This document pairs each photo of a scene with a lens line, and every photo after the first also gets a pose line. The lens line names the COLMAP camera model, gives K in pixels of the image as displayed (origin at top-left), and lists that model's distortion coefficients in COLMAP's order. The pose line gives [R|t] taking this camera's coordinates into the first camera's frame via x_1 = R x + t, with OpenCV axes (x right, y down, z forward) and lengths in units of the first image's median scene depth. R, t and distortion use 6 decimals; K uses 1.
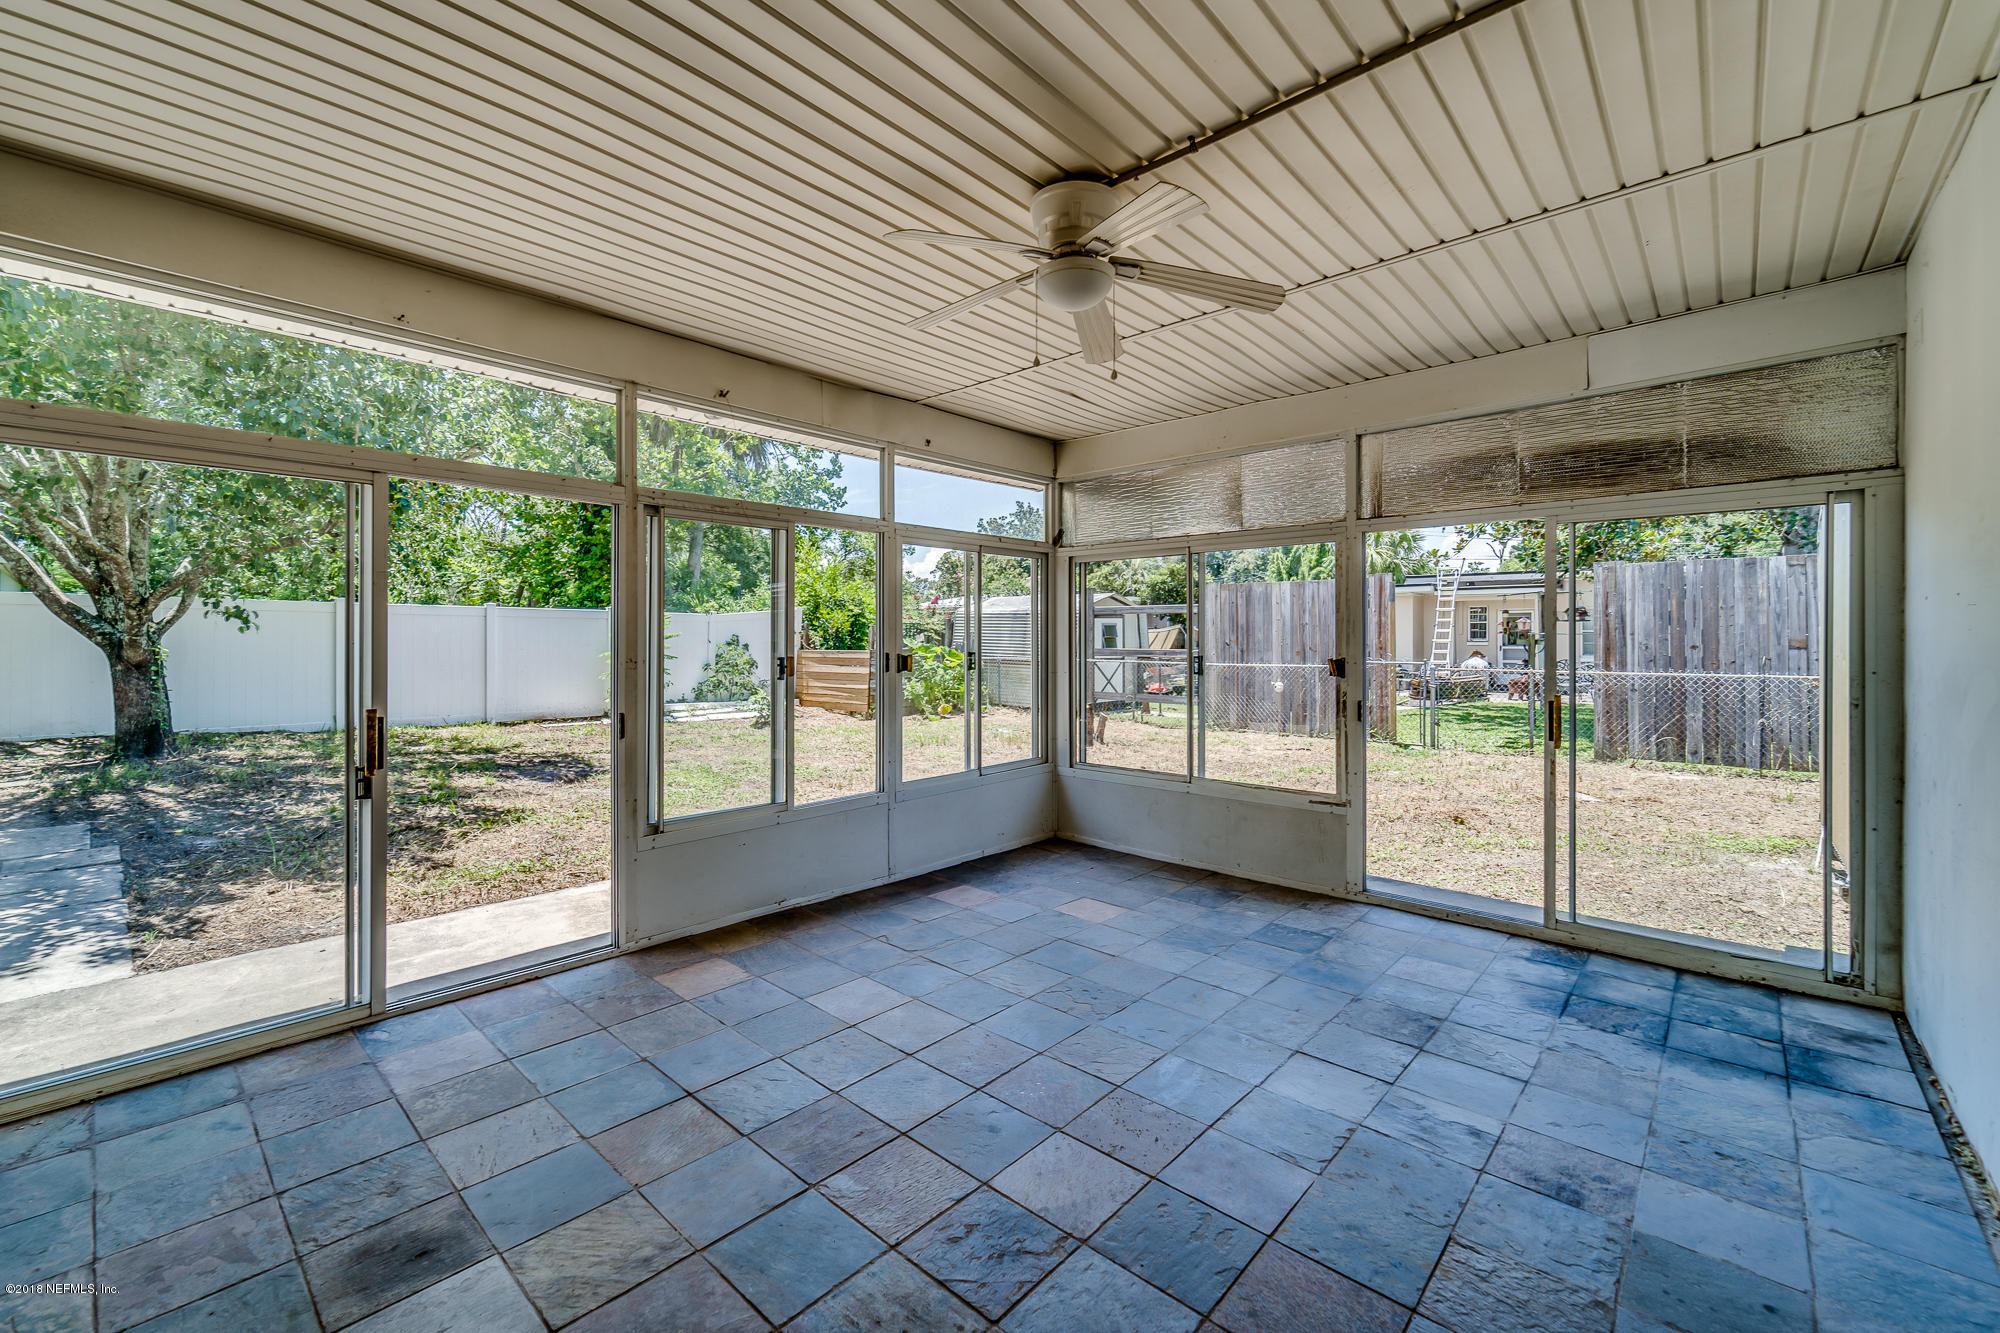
lens RADIAL K [[818.4, 0, 997.5], [0, 818.4, 649.4], [0, 0, 1]] dist [0.001154, -0.001130]
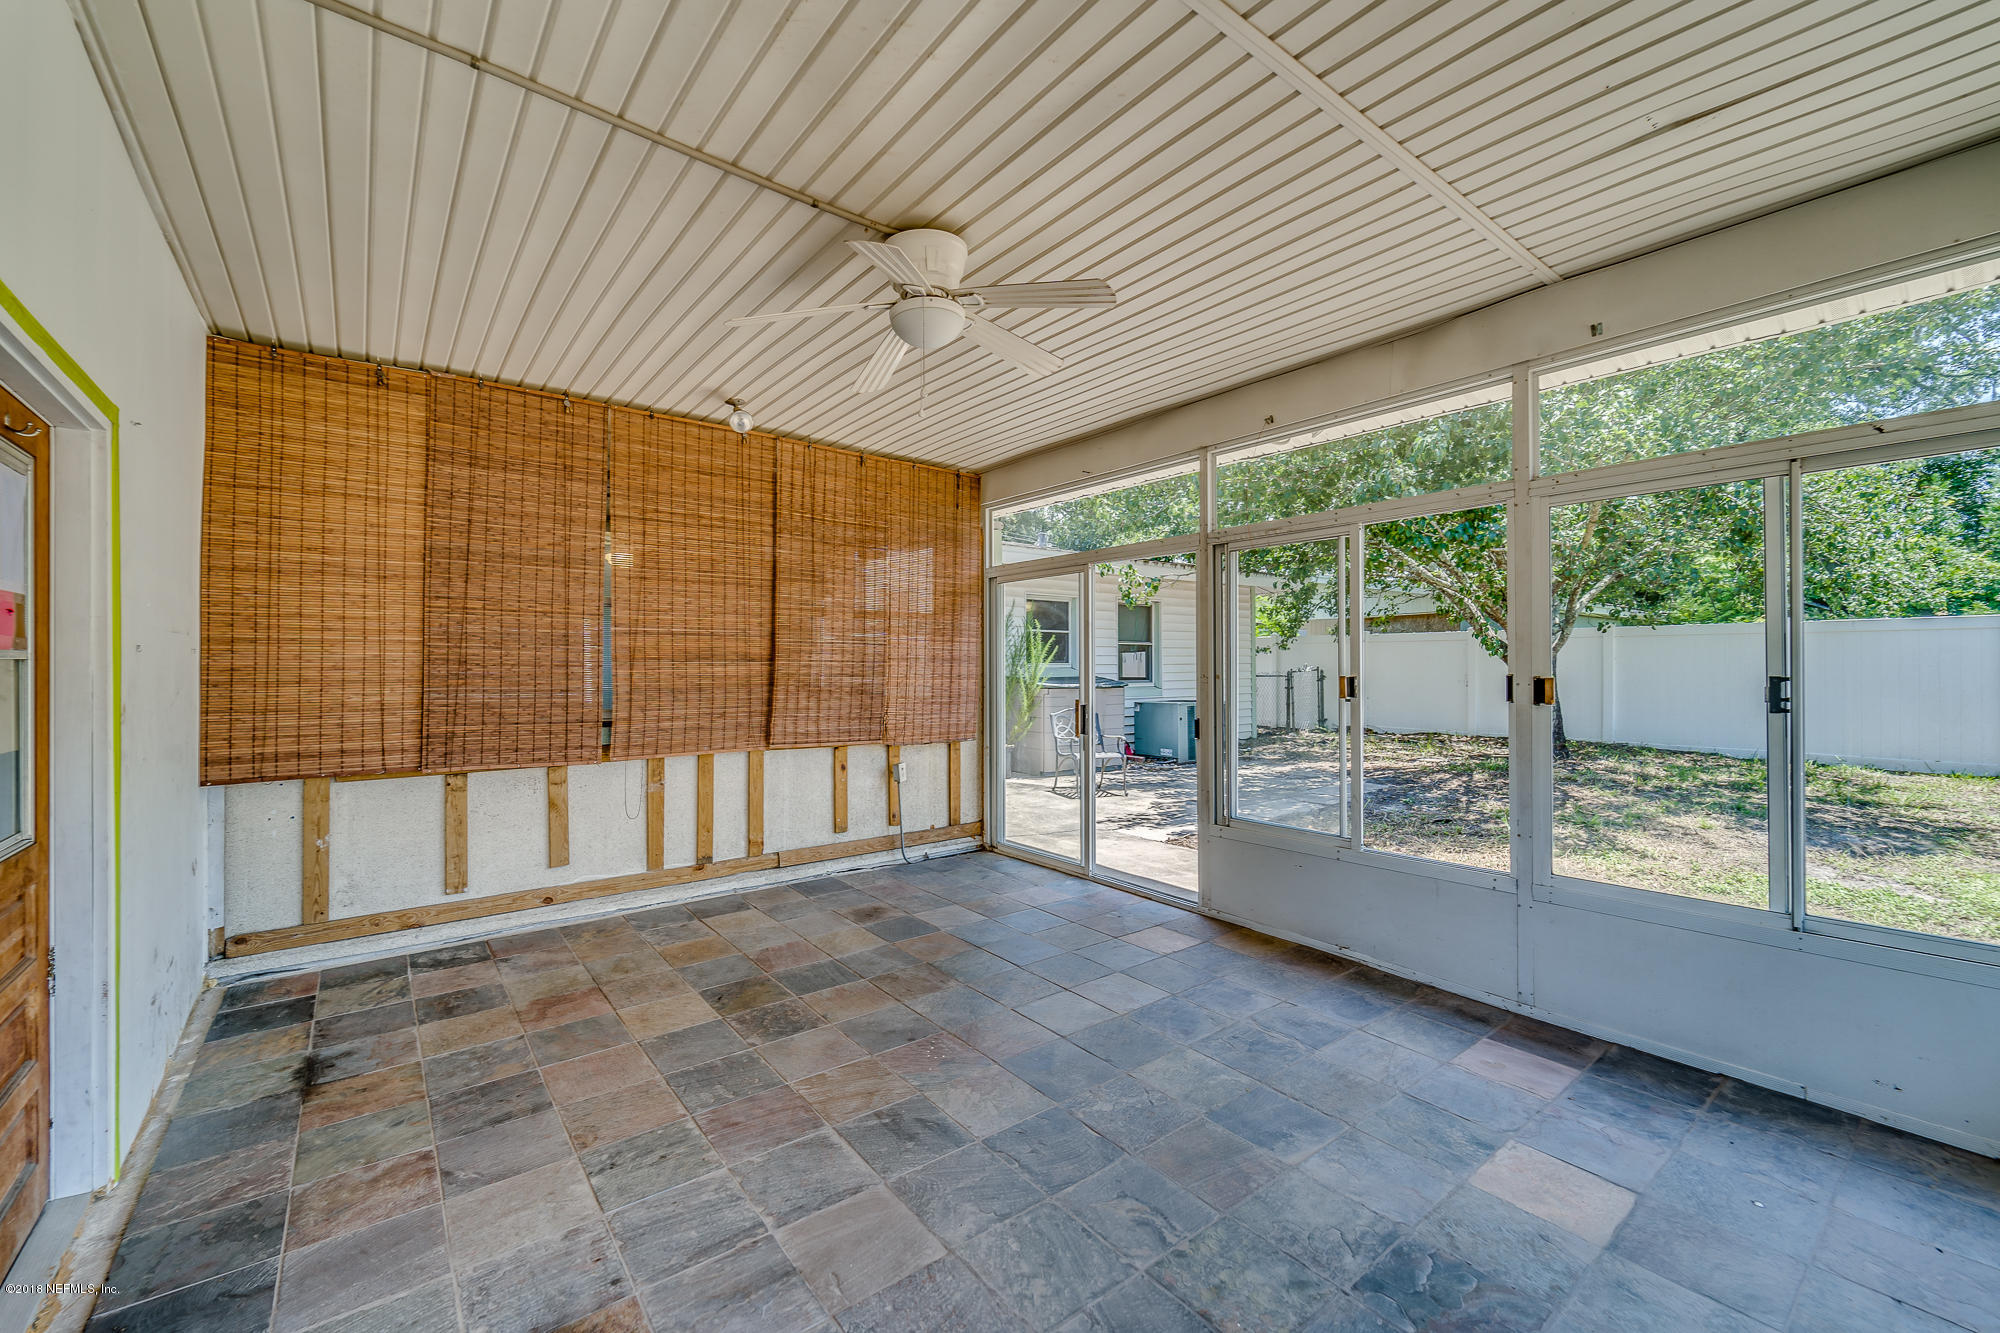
lens RADIAL K [[818.4, 0, 999.4], [0, 818.4, 663.2], [0, 0, 1]] dist [0.001154, -0.001130]
pose [[-0.169894, -0.004711, -0.985451, 0.704747], [-0.013222, 0.999909, -0.002501, 0.000622], [0.985374, 0.012605, -0.169941, 0.783537]]
